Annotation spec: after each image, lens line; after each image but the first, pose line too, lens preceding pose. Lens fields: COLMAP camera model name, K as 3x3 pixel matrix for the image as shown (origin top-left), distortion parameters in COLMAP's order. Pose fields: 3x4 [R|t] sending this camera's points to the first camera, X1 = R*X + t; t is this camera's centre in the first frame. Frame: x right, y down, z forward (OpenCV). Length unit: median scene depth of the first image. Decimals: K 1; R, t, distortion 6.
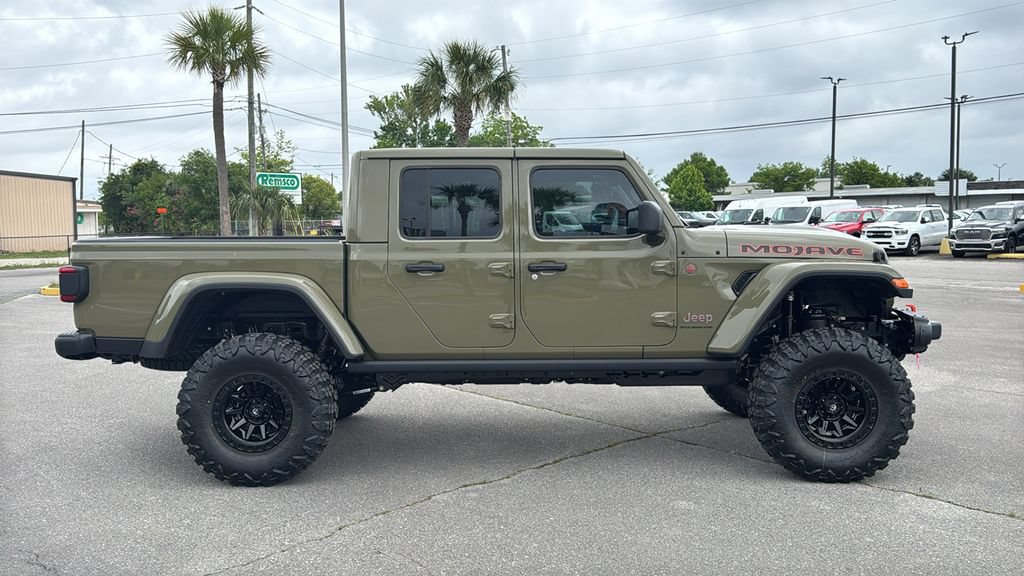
lens RADIAL K [[880.6, 0, 514.9], [0, 880.6, 288.4], [0, 0, 1]] dist [0.143104, -0.273773]
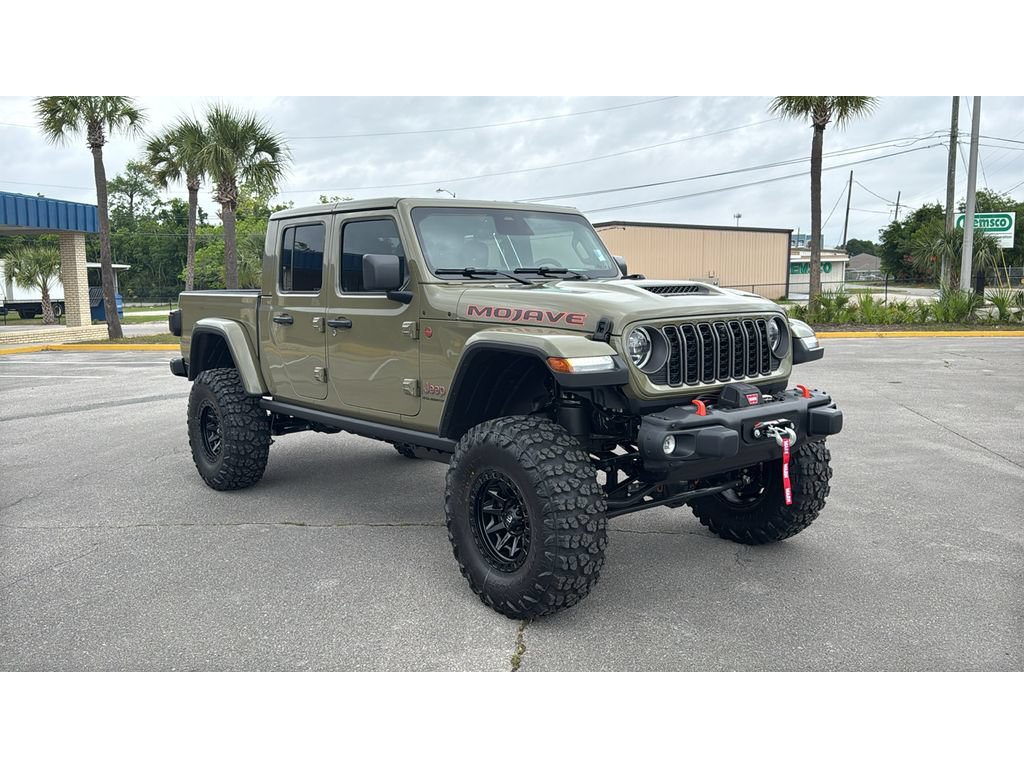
lens RADIAL K [[896.0, 0, 512.0], [0, 896.0, 384.0], [0, 0, 1]] dist [0.040838, -0.004403]
pose [[0.655268, 0.089142, -0.750118, 0.112660], [-0.050191, 0.995956, 0.074512, -0.005014], [0.753727, -0.011176, 0.657093, 0.059359]]
